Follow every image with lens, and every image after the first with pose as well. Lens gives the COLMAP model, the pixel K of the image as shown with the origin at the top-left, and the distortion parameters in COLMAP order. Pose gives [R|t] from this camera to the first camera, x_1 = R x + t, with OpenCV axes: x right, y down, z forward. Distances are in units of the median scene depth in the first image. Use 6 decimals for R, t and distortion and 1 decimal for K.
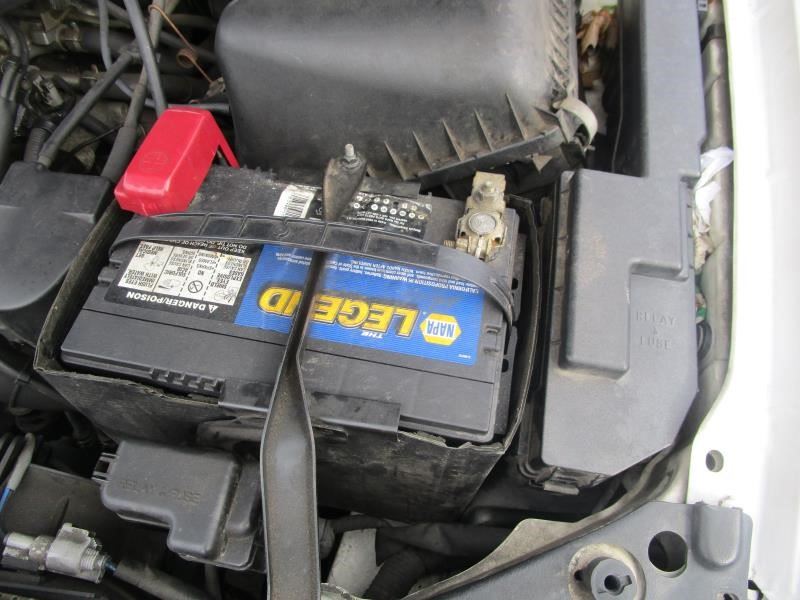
lens RADIAL K [[567.8, 0, 401.8], [0, 567.8, 300.5], [0, 0, 1]] dist [-0.032075, -0.000343]
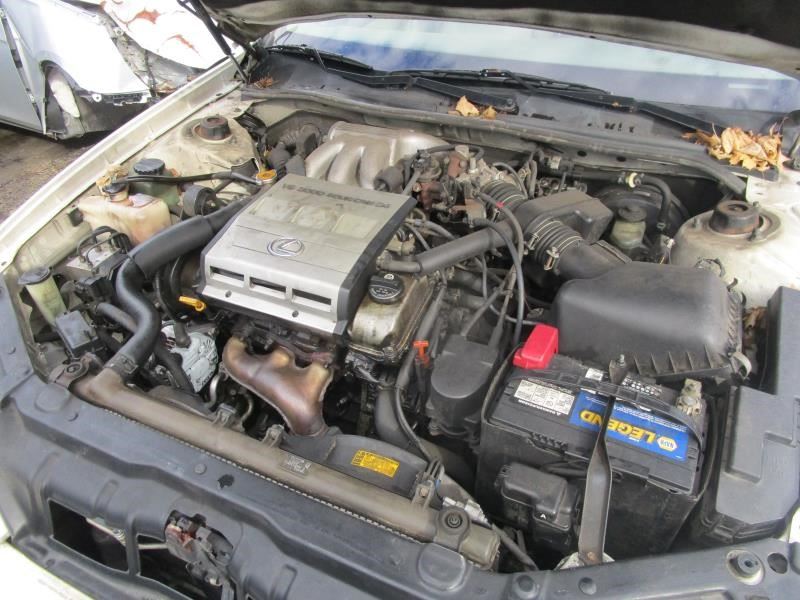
lens RADIAL K [[567.8, 0, 398.7], [0, 567.8, 301.1], [0, 0, 1]] dist [-0.032075, -0.000343]
pose [[0.953334, 0.154281, -0.259521, -0.398104], [-0.234783, 0.919258, -0.315977, 0.428821], [0.189818, 0.362163, 0.912583, -1.233804]]
